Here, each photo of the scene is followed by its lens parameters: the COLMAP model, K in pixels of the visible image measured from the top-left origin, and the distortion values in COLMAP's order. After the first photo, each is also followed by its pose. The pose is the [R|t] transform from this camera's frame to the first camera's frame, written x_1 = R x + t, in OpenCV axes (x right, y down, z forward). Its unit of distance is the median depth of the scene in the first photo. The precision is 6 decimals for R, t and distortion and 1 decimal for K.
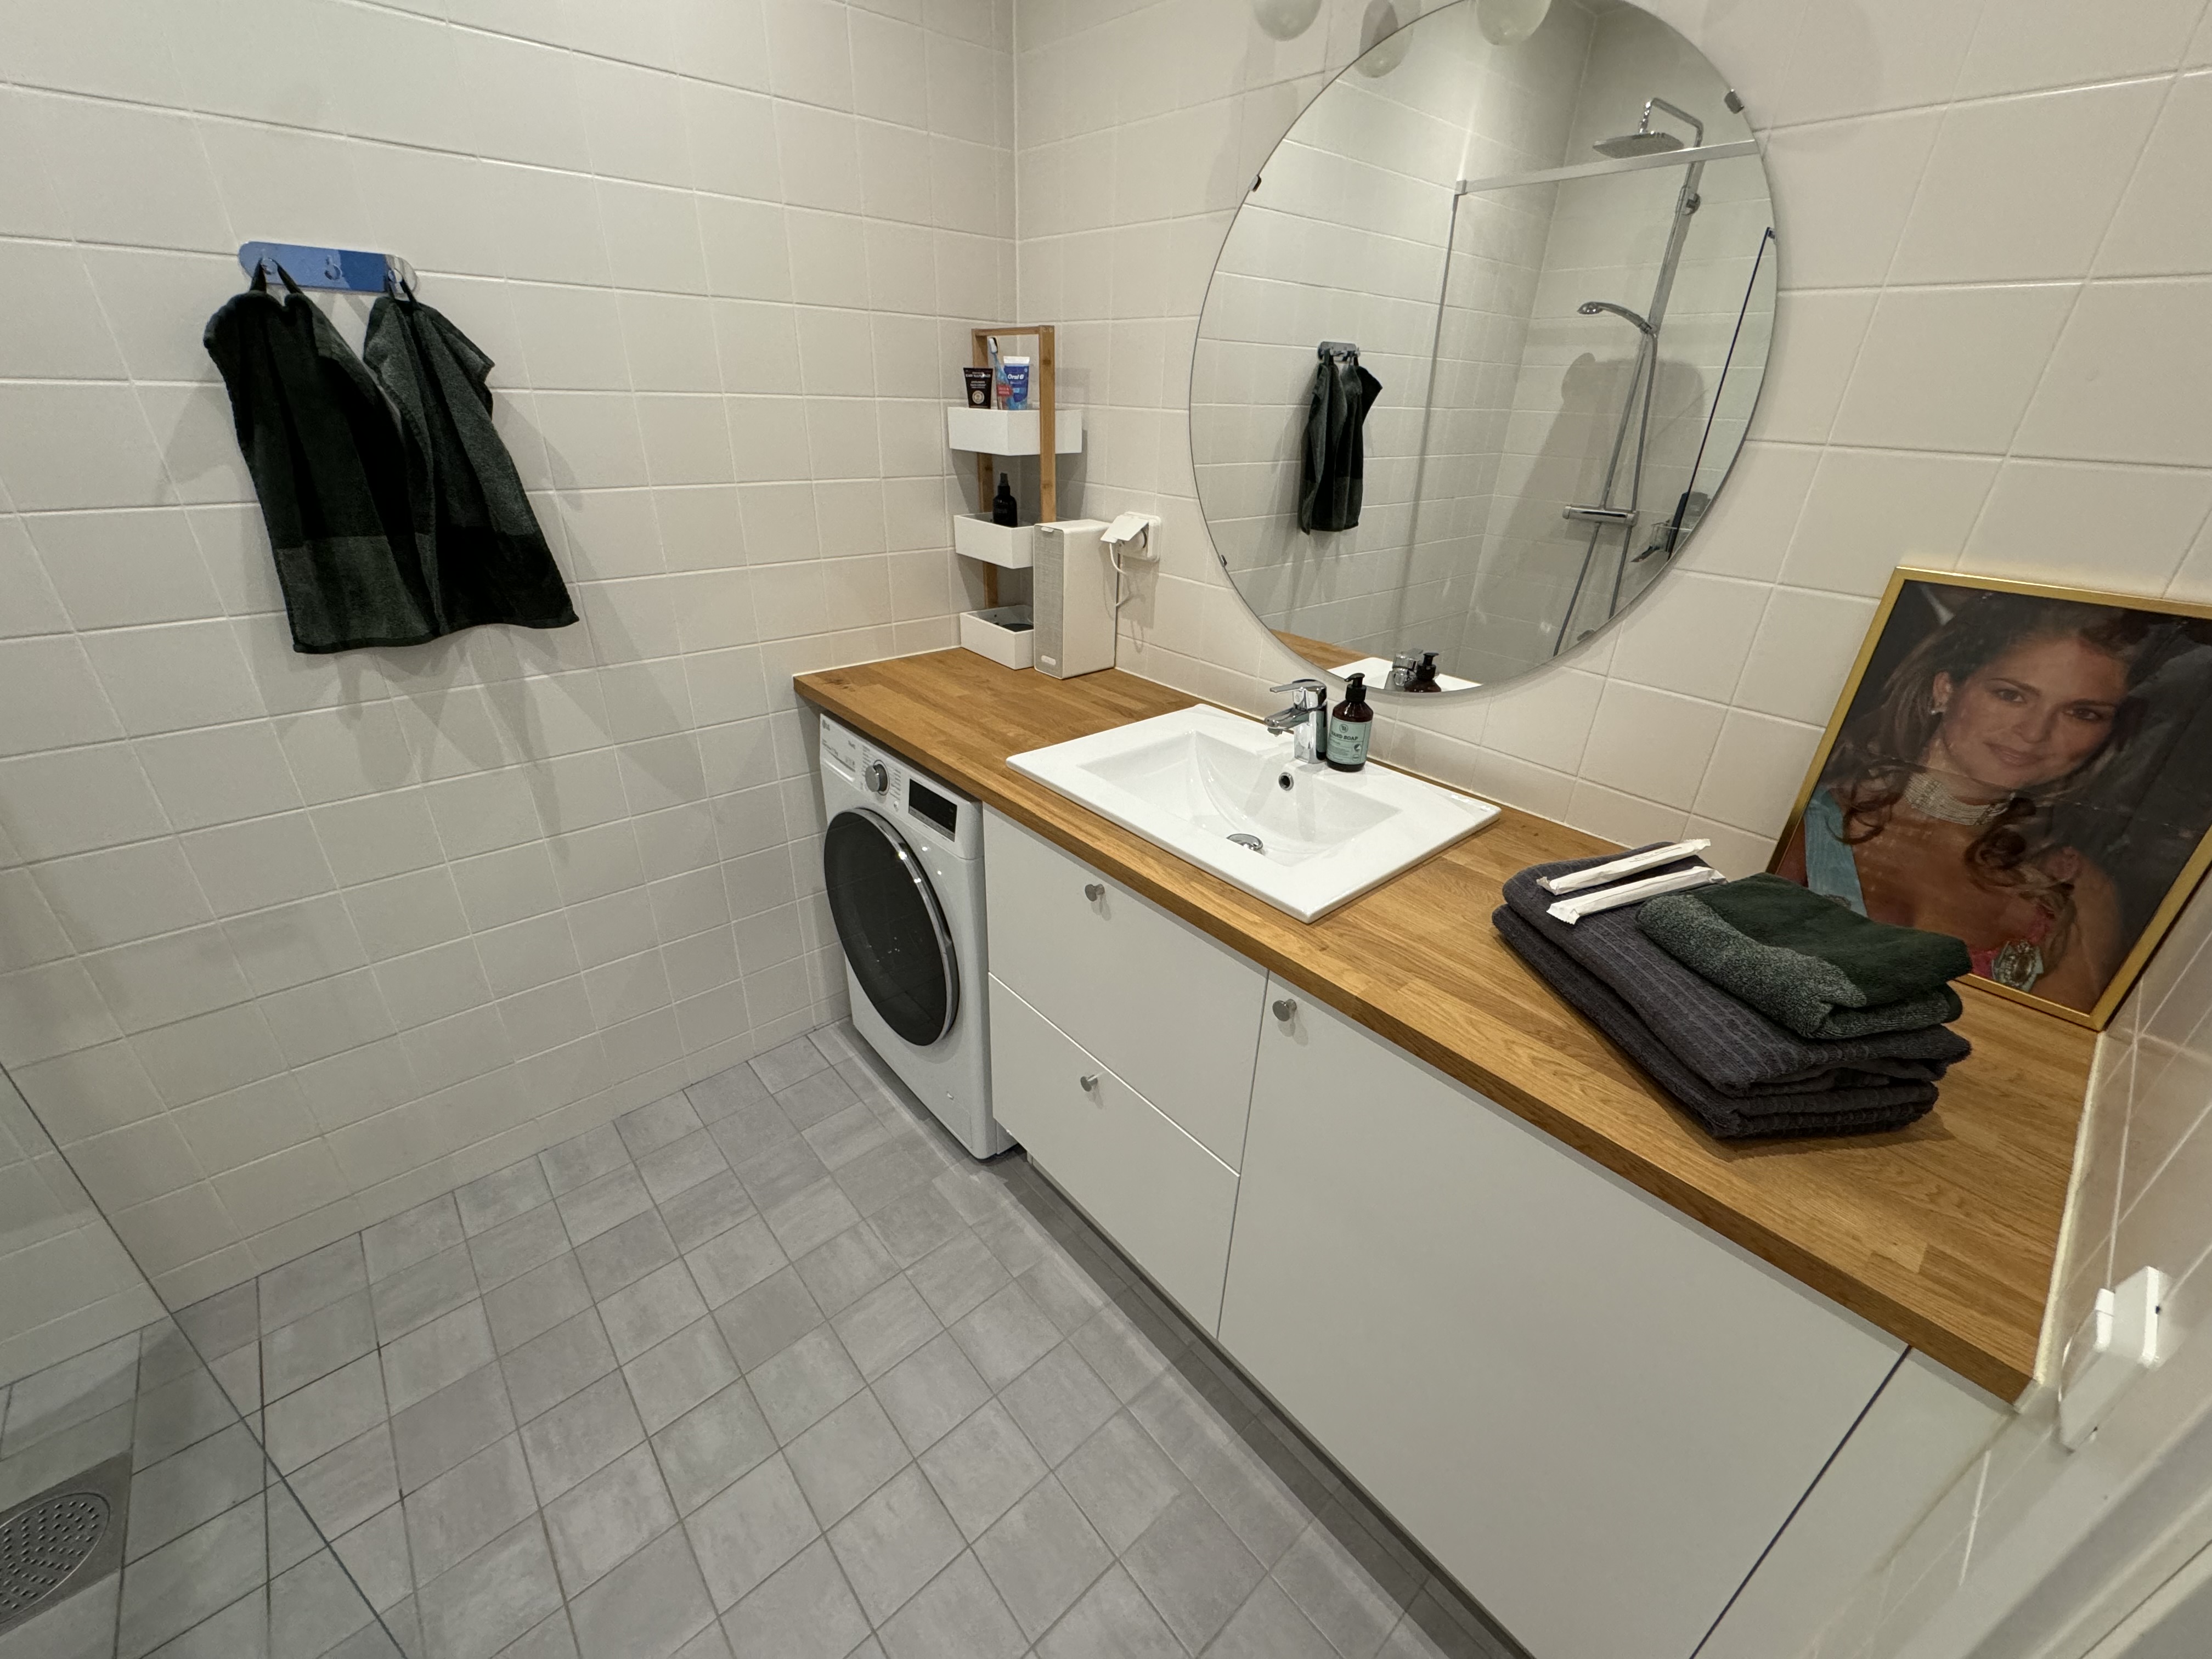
lens RADIAL K [[880.4, 0, 1102.9], [0, 880.4, 826.0], [0, 0, 1]] dist [-0.002948, -0.000152]
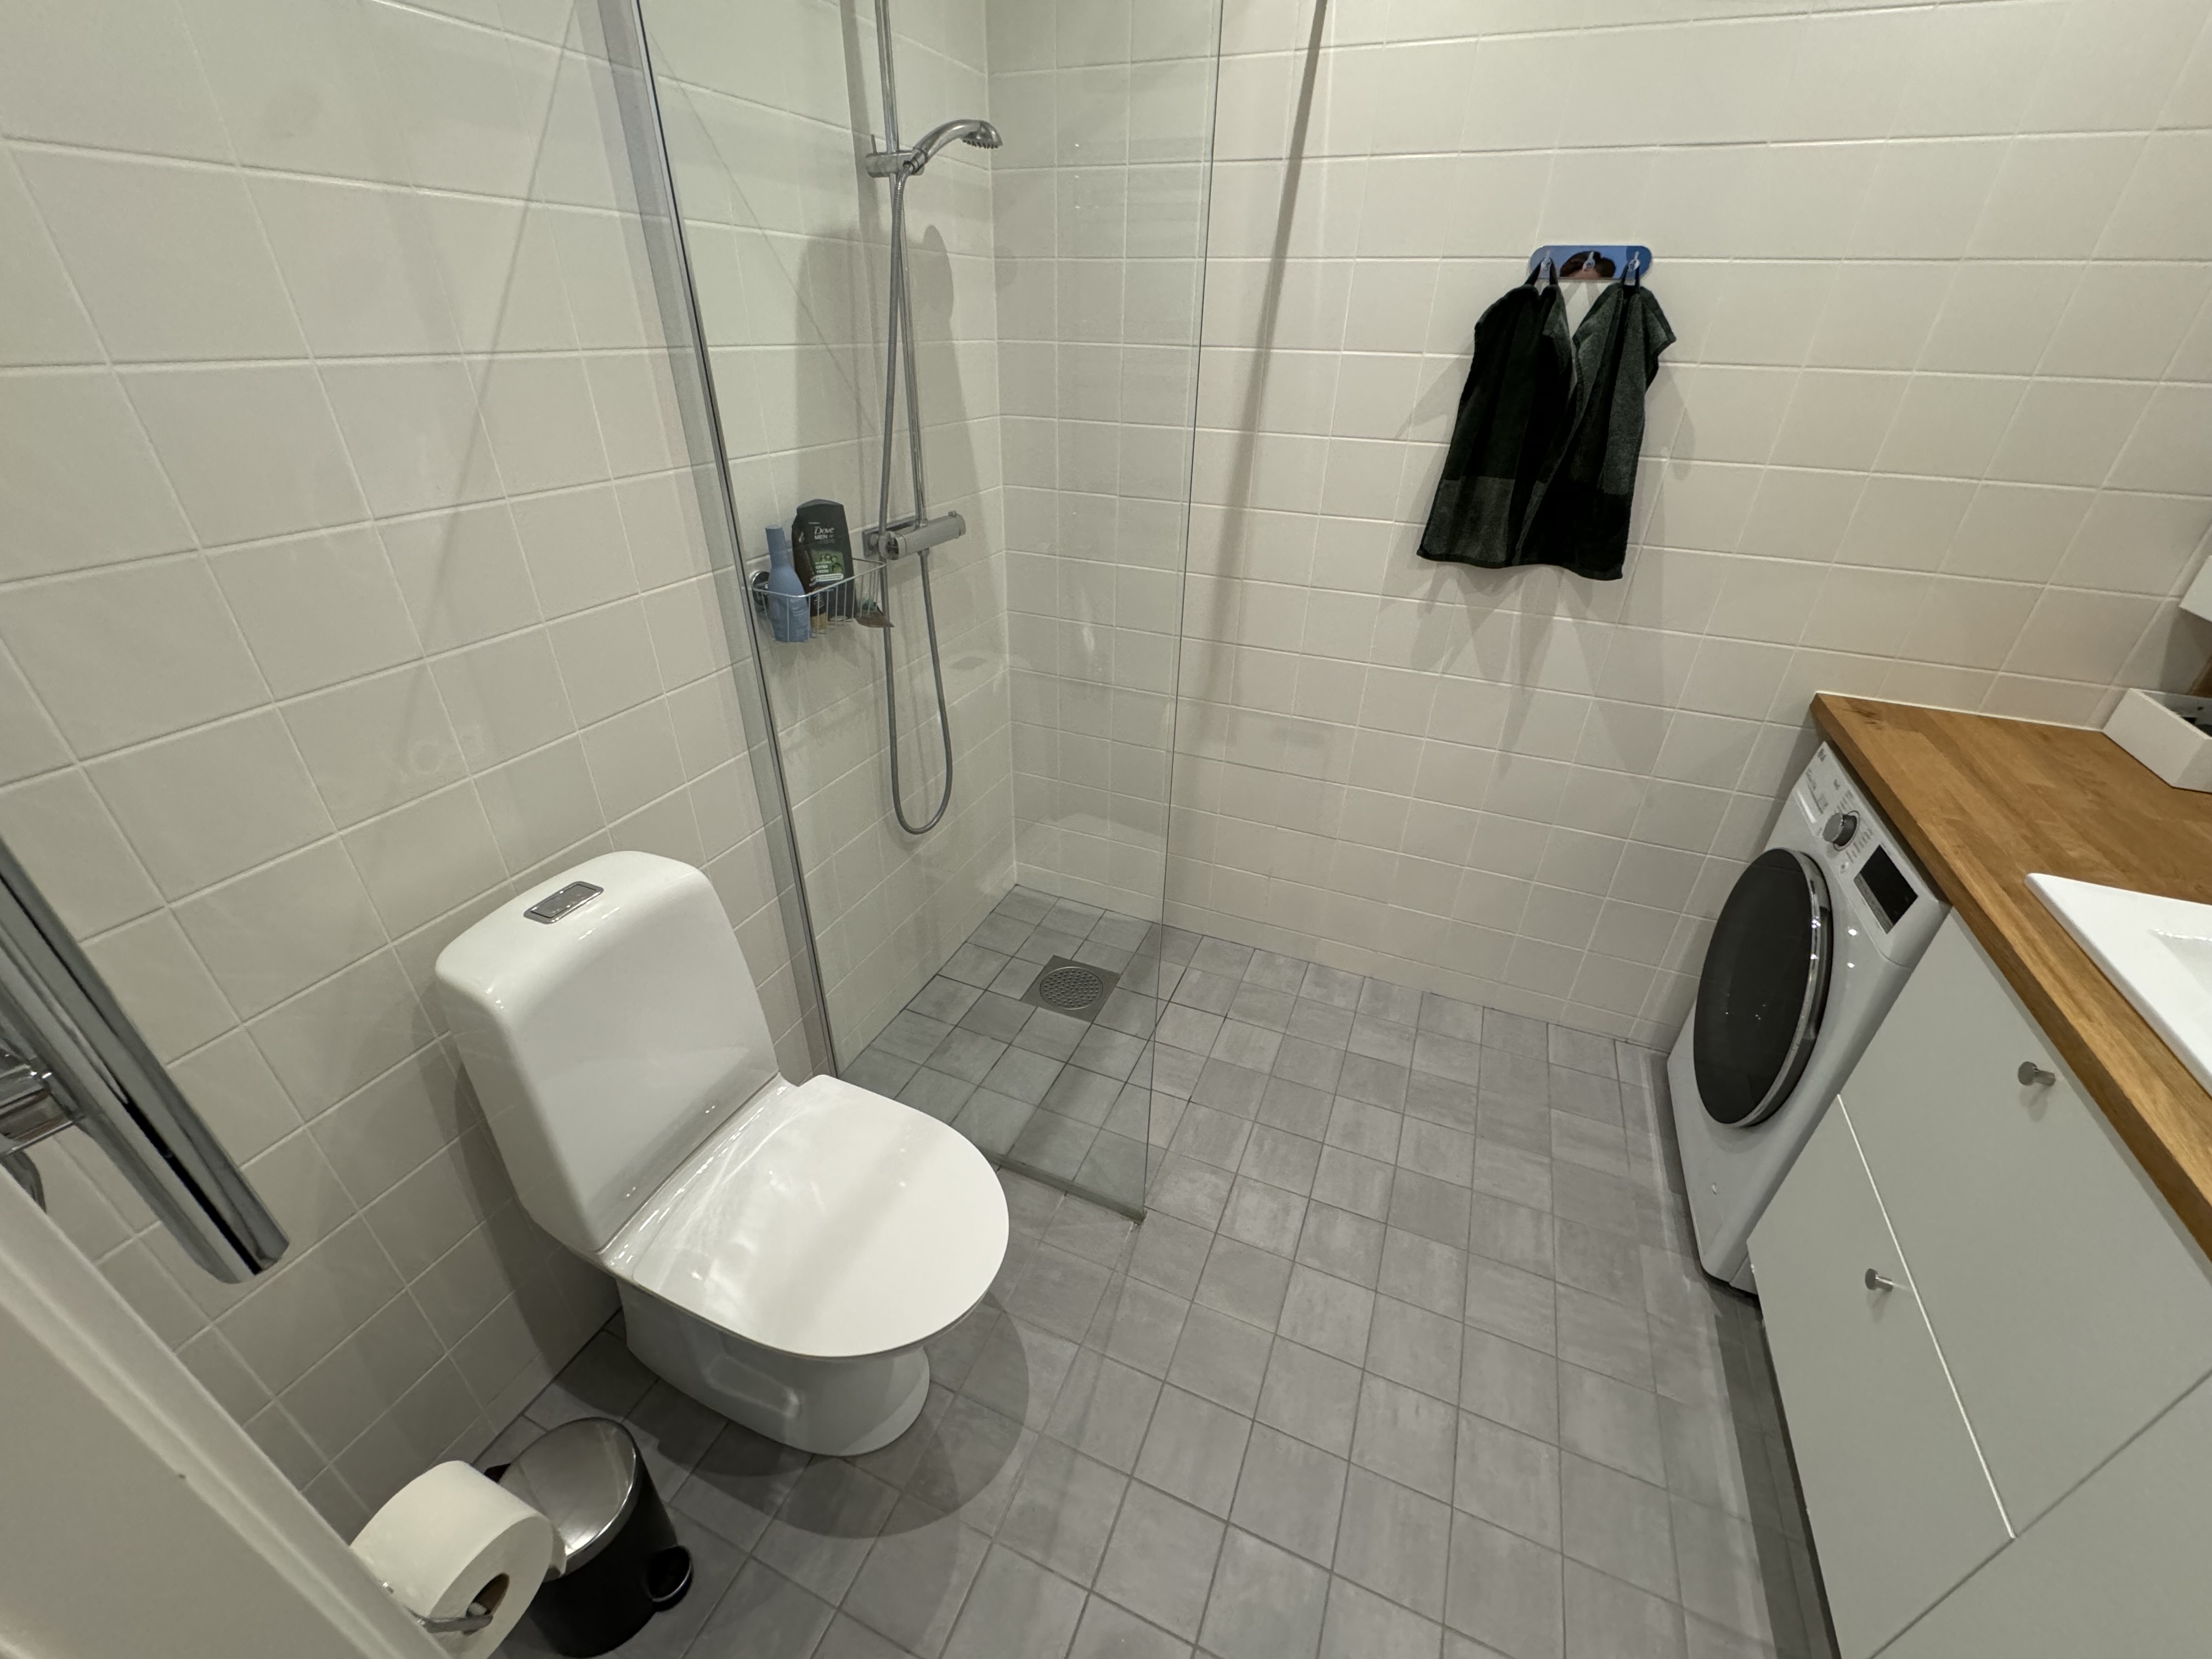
lens RADIAL K [[880.4, 0, 1102.9], [0, 880.4, 826.0], [0, 0, 1]] dist [-0.002948, -0.000152]
pose [[0.436200, 0.432990, -0.788827, 0.112559], [-0.406094, 0.876999, 0.256829, 0.016339], [0.803005, 0.208309, 0.558382, -0.059257]]
